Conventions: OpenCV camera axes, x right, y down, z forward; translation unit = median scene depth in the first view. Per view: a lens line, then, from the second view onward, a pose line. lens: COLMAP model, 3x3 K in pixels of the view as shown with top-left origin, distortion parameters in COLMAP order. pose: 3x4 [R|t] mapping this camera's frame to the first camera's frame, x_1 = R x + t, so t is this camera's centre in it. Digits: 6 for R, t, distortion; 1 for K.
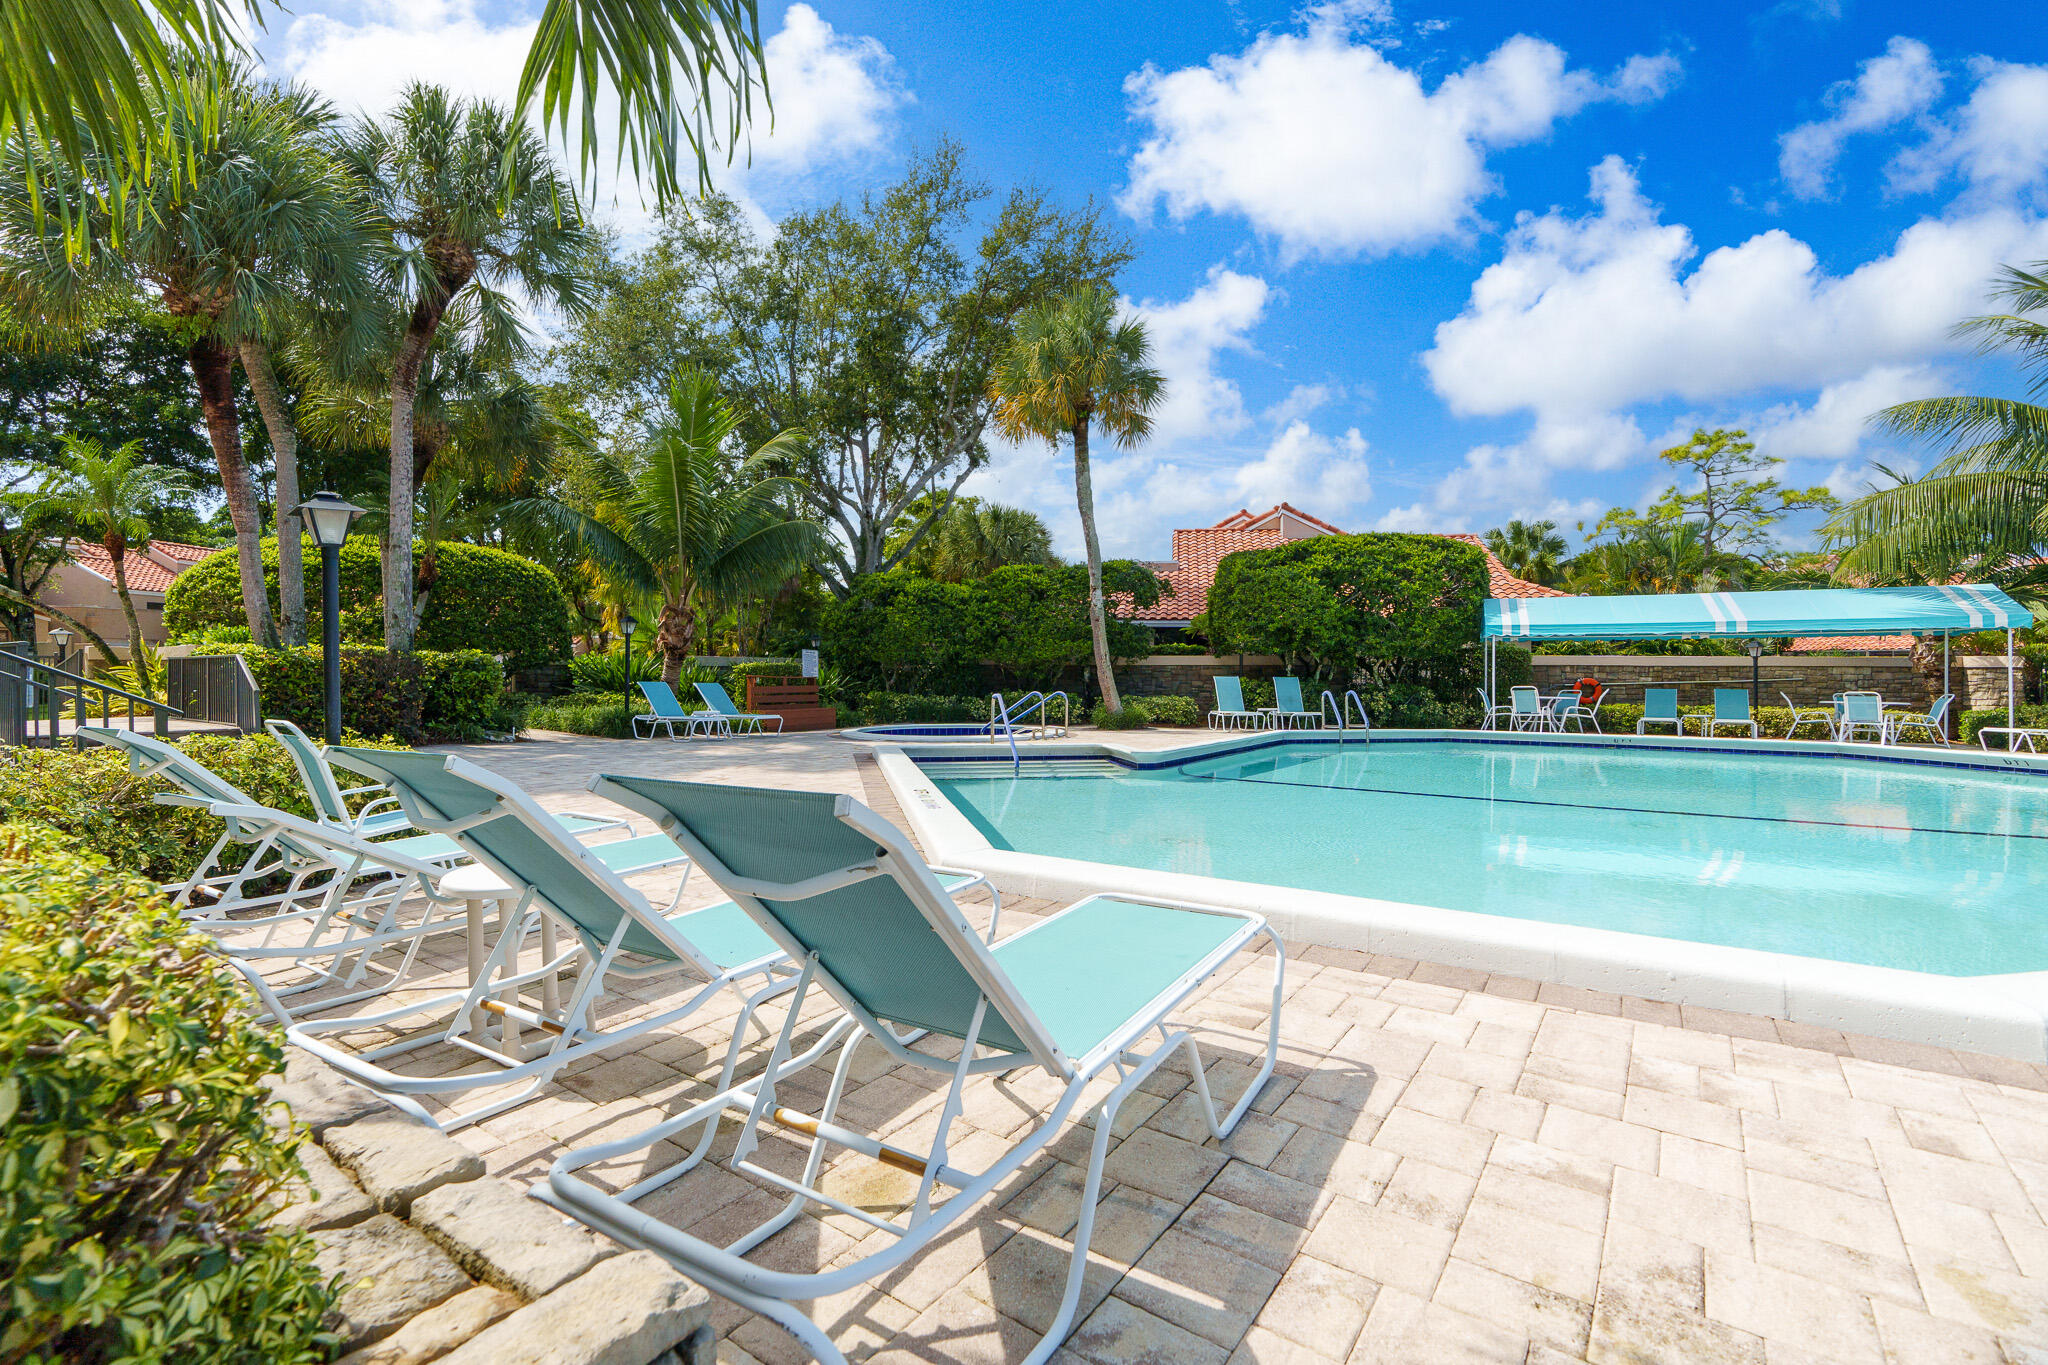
lens RADIAL K [[923.2, 0, 1013.0], [0, 923.2, 681.5], [0, 0, 1]] dist [-0.006145, 0.004050]
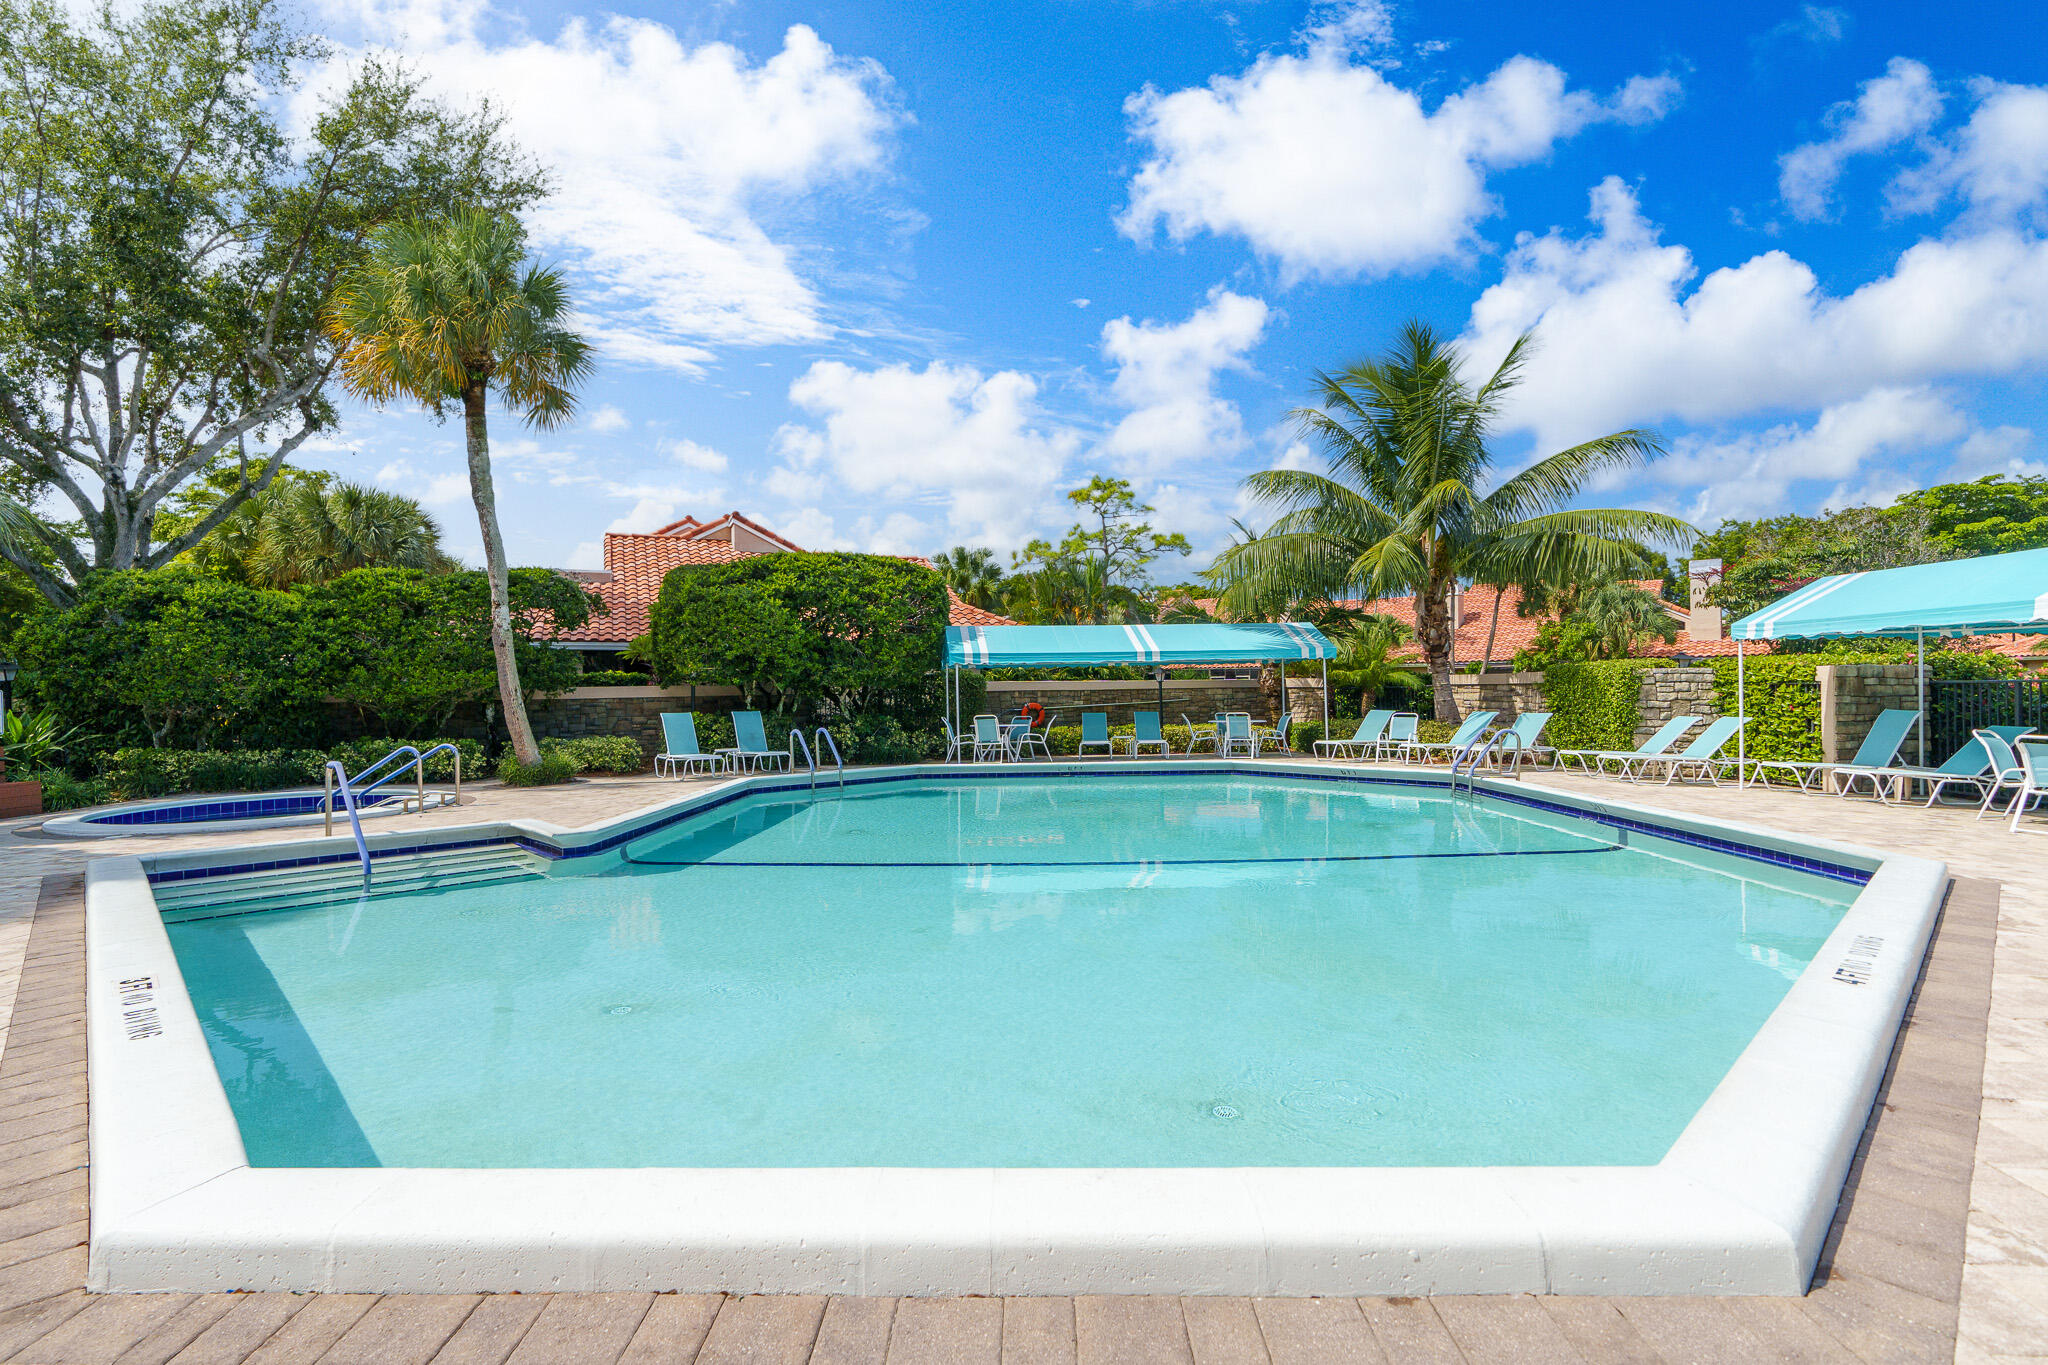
lens RADIAL K [[955.2, 0, 1007.3], [0, 955.2, 678.4], [0, 0, 1]] dist [-0.008344, 0.000666]
pose [[0.841549, -0.014526, 0.539986, 0.015684], [0.024046, 0.999655, -0.010582, -0.020013], [-0.539645, 0.021890, 0.841608, 0.103302]]
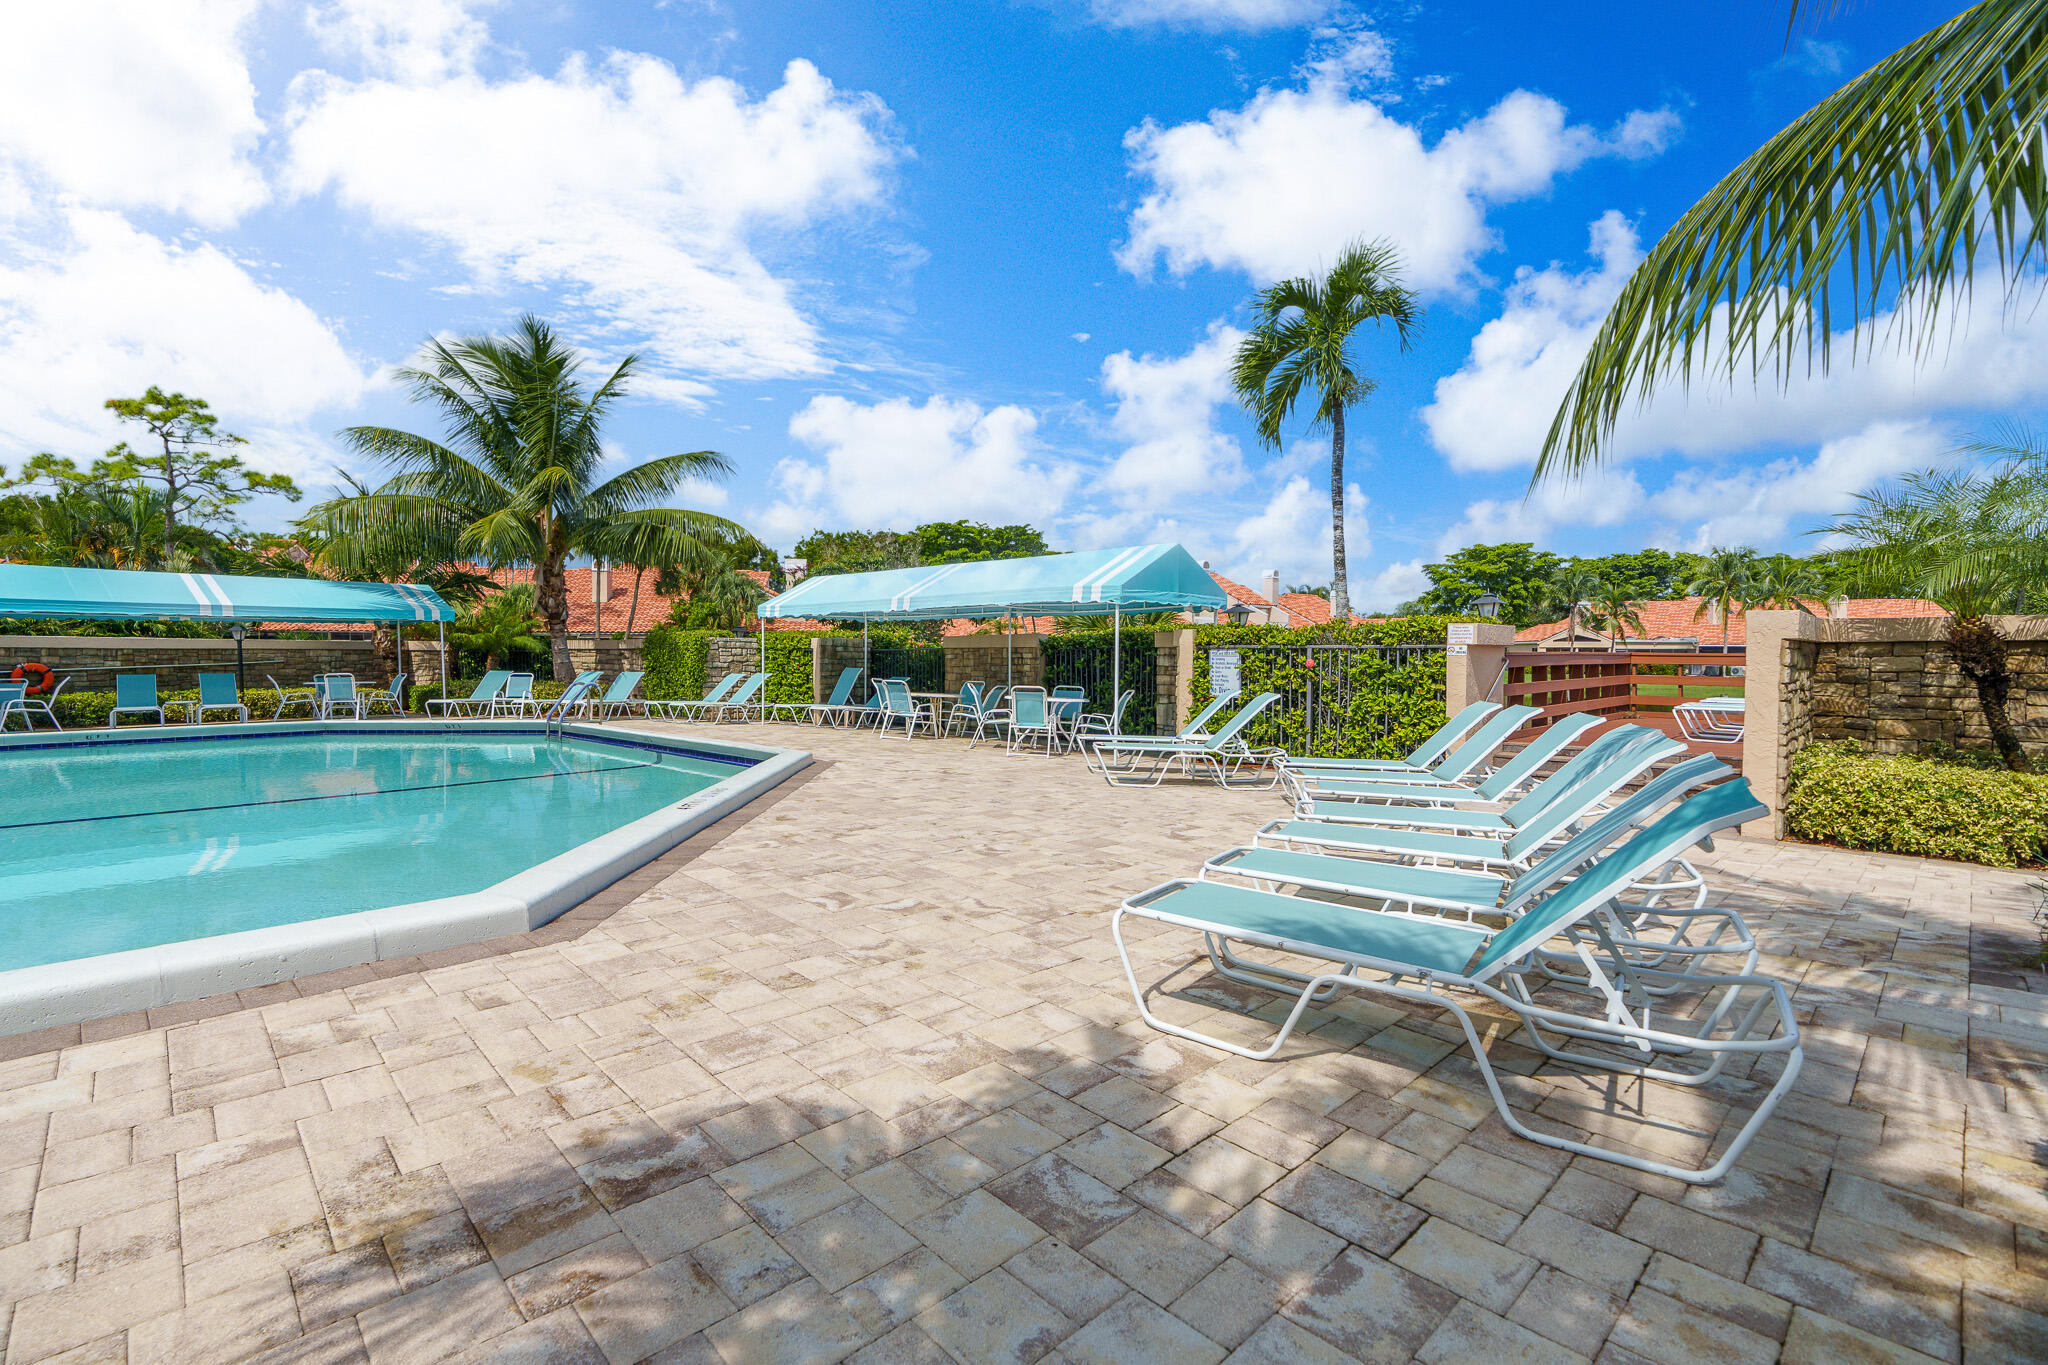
lens RADIAL K [[931.3, 0, 1024.0], [0, 931.3, 682.5], [0, 0, 1]] dist [-0.000905, -0.000008]
pose [[0.170732, -0.036921, 0.984625, -0.044057], [0.007833, 0.999317, 0.036114, -0.009365], [-0.985286, 0.001546, 0.170905, -0.016194]]
